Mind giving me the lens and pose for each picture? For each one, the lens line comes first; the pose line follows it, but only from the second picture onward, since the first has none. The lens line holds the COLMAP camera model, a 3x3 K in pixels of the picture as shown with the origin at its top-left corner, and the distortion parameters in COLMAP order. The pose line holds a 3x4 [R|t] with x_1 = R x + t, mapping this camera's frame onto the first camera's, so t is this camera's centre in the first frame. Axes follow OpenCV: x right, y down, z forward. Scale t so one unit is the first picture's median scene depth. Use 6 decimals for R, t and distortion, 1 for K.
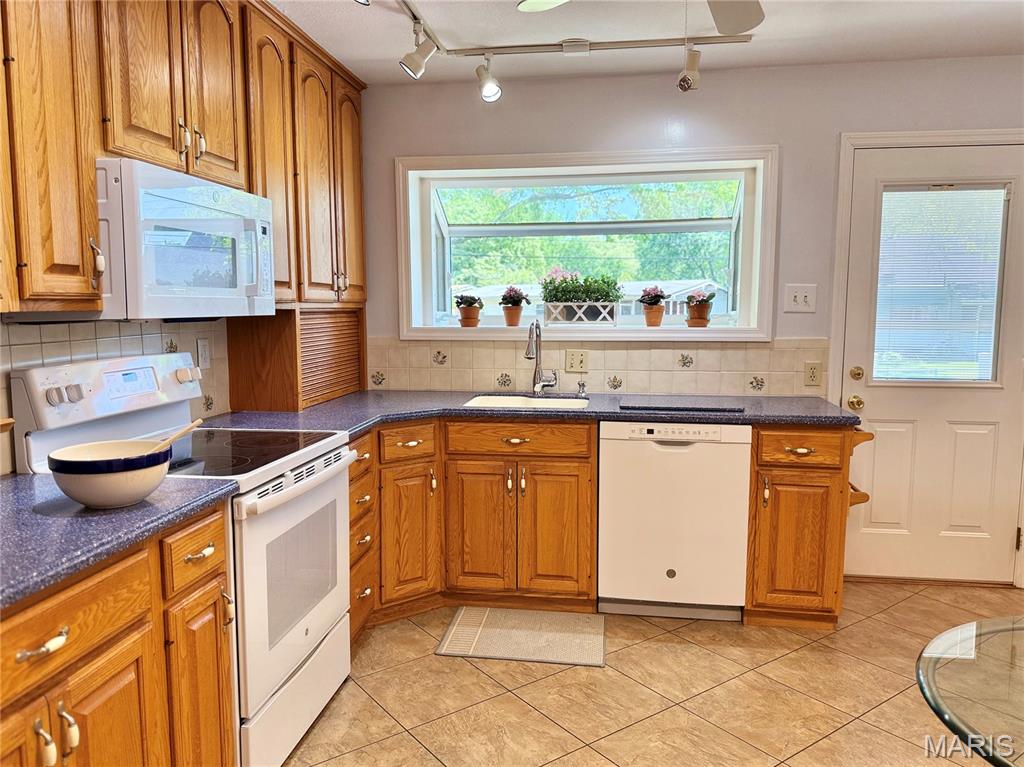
lens RADIAL K [[744.3, 0, 516.6], [0, 744.3, 385.6], [0, 0, 1]] dist [0.154601, -0.241022]
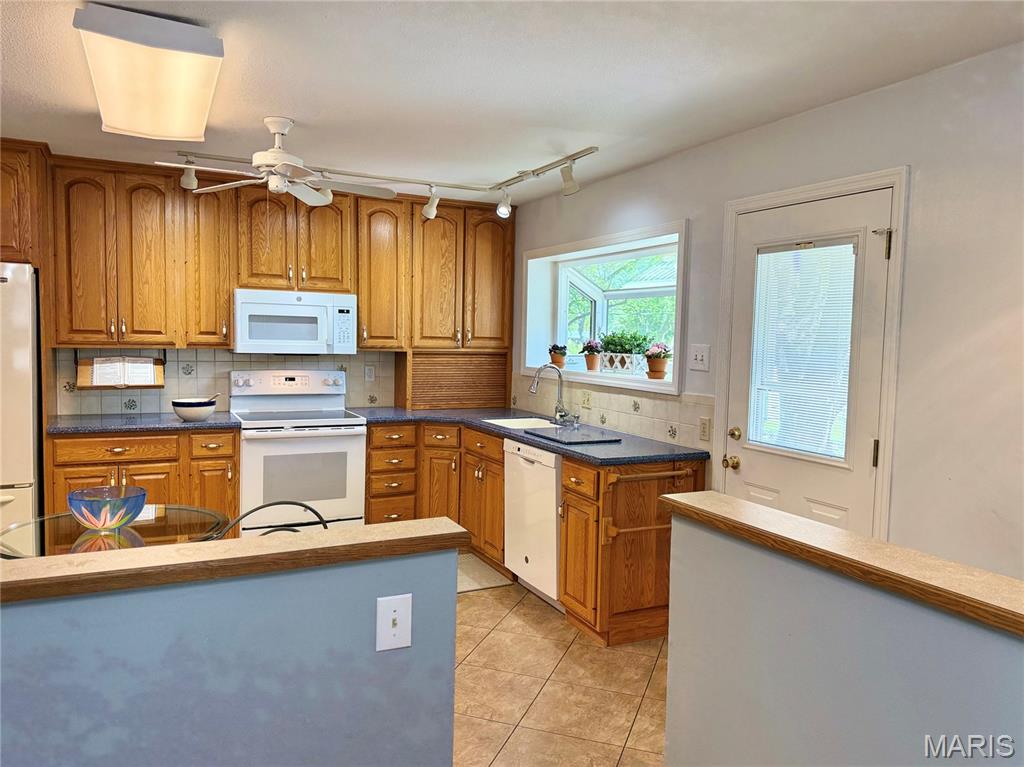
lens RADIAL K [[744.3, 0, 516.6], [0, 744.3, 385.6], [0, 0, 1]] dist [0.154601, -0.241022]
pose [[0.564907, 0.070206, -0.822162, 1.127679], [-0.112522, 0.993621, 0.007533, -0.055543], [0.817446, 0.088256, 0.569203, 0.192090]]
